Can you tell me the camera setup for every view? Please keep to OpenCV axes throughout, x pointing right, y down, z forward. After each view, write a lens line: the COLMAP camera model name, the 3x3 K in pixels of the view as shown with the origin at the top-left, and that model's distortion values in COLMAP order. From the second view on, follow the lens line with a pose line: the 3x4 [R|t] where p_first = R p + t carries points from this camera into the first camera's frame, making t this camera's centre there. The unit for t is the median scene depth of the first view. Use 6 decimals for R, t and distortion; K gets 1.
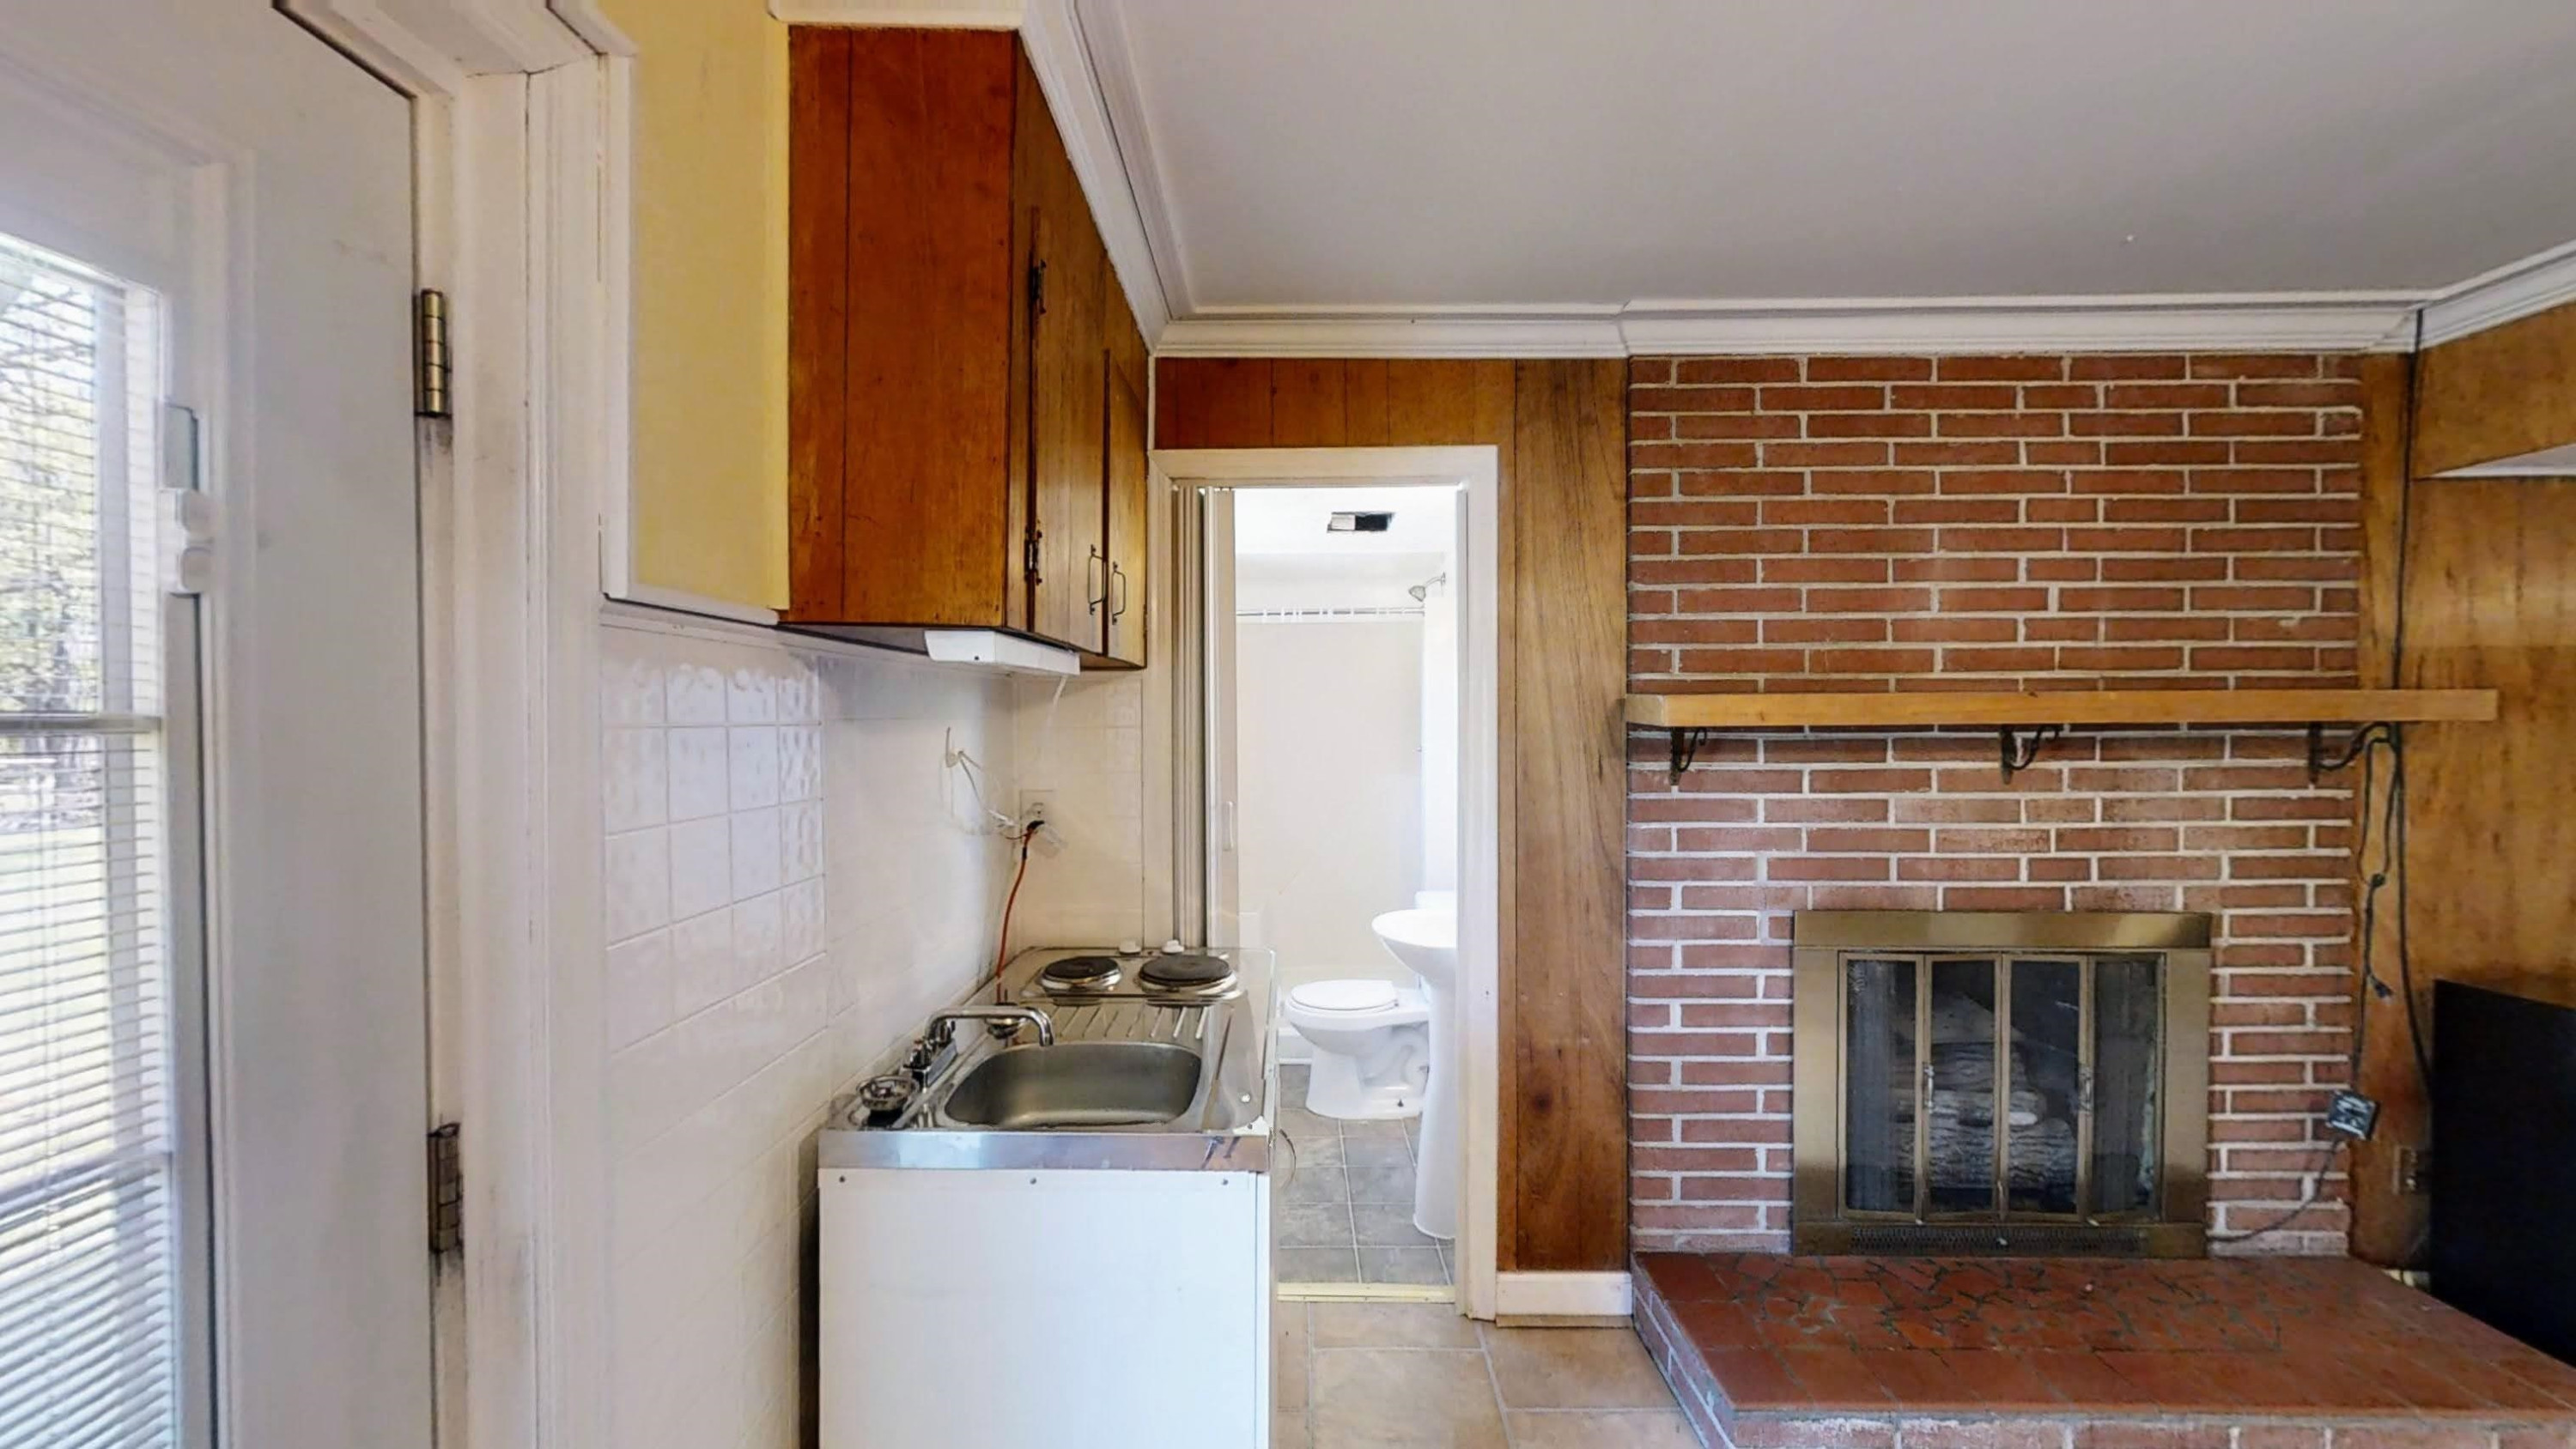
lens RADIAL K [[946.7, 0, 1288.1], [0, 946.7, 730.4], [0, 0, 1]] dist [0.001053, 0.000070]
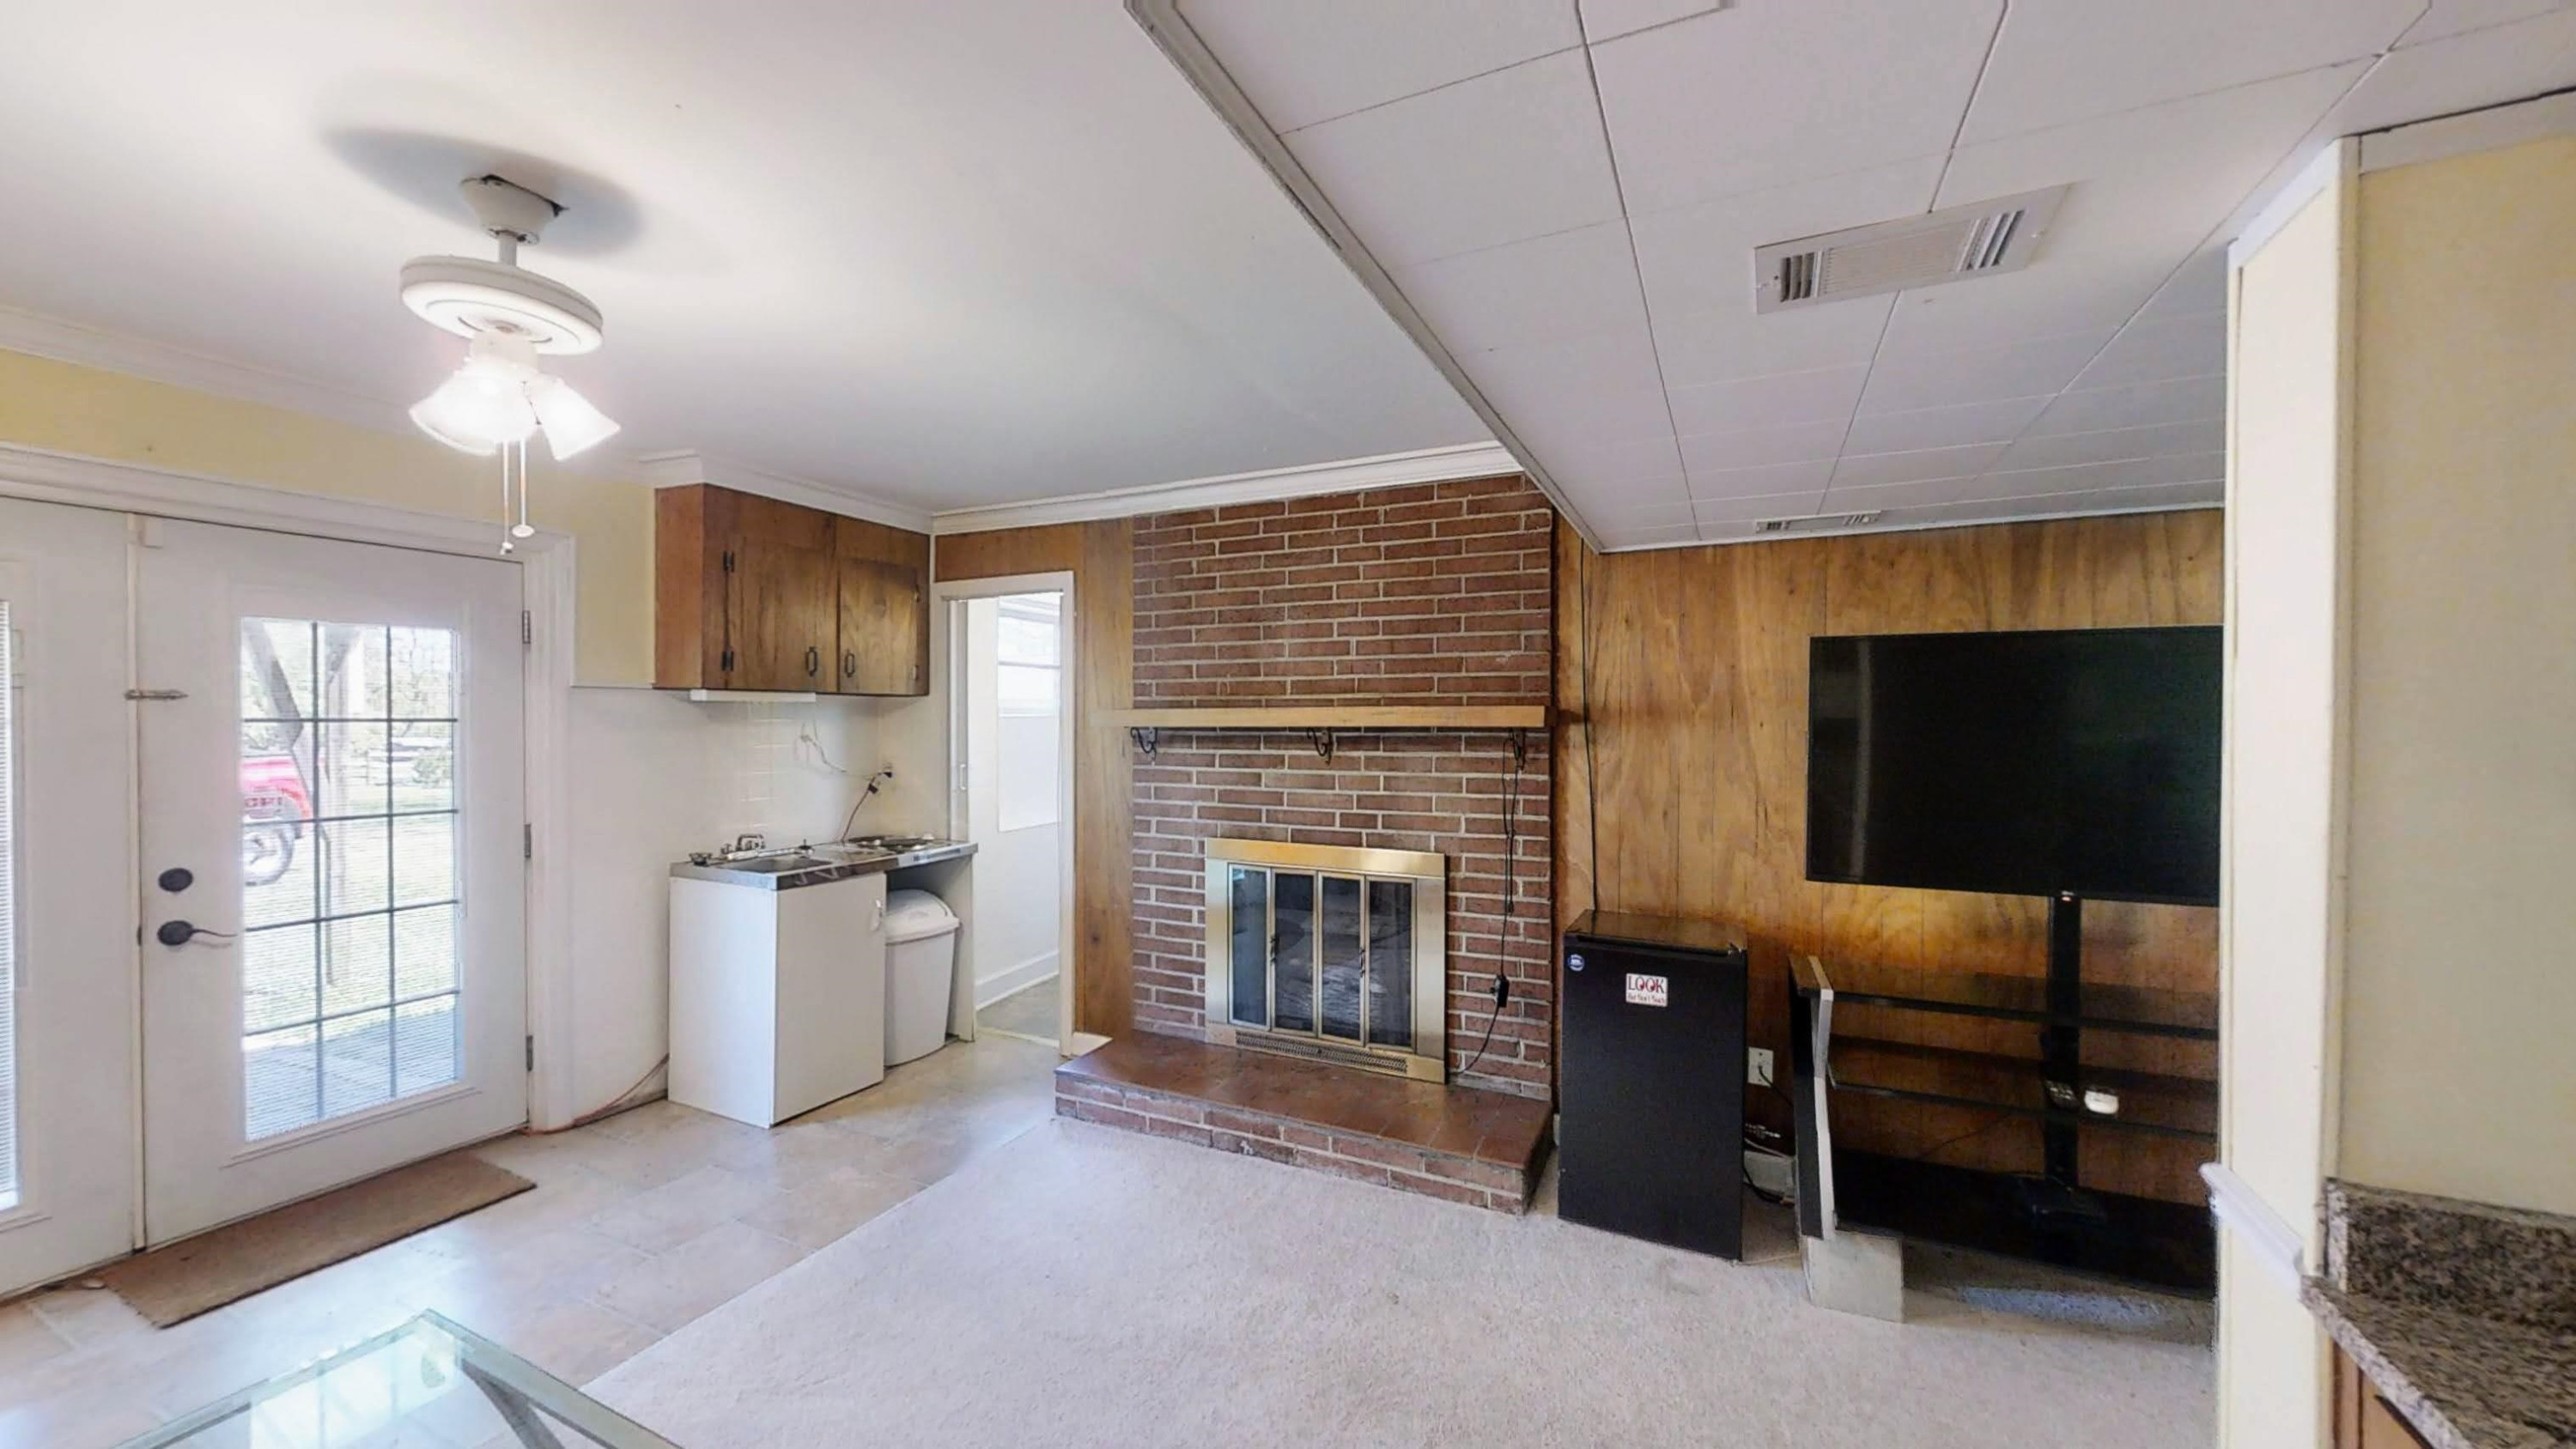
lens RADIAL K [[946.7, 0, 1288.1], [0, 946.7, 730.4], [0, 0, 1]] dist [0.001053, 0.000070]
pose [[0.906007, 0.009156, -0.423163, 1.365775], [-0.010136, 0.999949, -0.000067, -0.000578], [0.423141, 0.004350, 0.906054, -0.461063]]
